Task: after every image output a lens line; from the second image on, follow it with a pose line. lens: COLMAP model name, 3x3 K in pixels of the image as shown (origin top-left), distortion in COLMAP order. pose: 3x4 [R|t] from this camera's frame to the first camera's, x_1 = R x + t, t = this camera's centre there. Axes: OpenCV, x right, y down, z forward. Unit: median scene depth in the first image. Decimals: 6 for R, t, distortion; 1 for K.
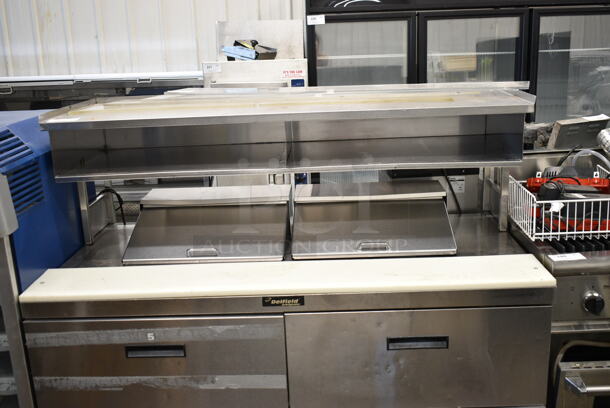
lens RADIAL K [[628.6, 0, 304.2], [0, 628.6, 201.2], [0, 0, 1]] dist [-0.031924, 0.000000]
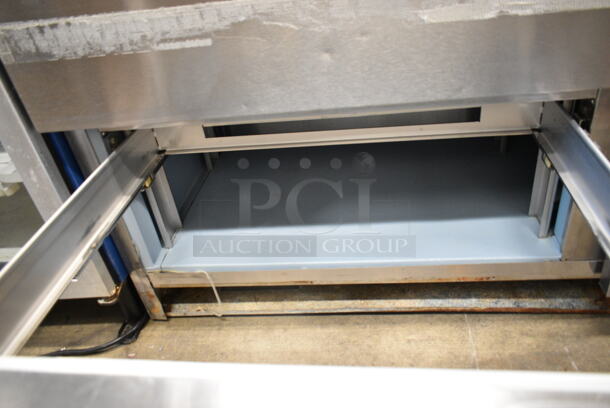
lens RADIAL K [[474.4, 0, 308.7], [0, 474.4, 208.0], [0, 0, 1]] dist [-0.042115, 0.022549]
pose [[0.992760, -0.027038, -0.117034, -0.170502], [0.065889, 0.937245, 0.342390, 0.254941], [0.100432, -0.347623, 0.932240, 0.597411]]
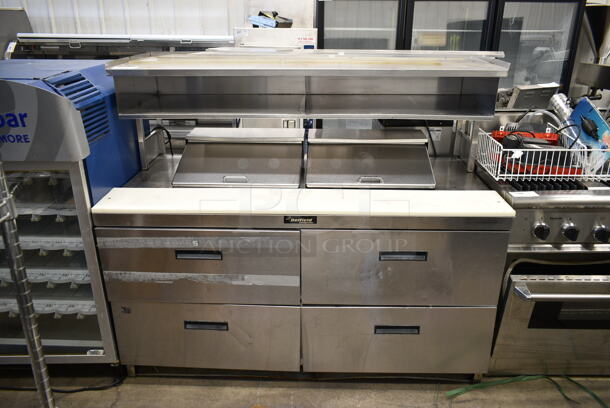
lens RADIAL K [[474.4, 0, 306.4], [0, 474.4, 202.7], [0, 0, 1]] dist [-0.042115, 0.022549]
pose [[0.999200, 0.038240, 0.011726, -0.027051], [-0.039395, 0.991603, 0.123171, 0.005026], [-0.006917, -0.123535, 0.992316, 0.042038]]
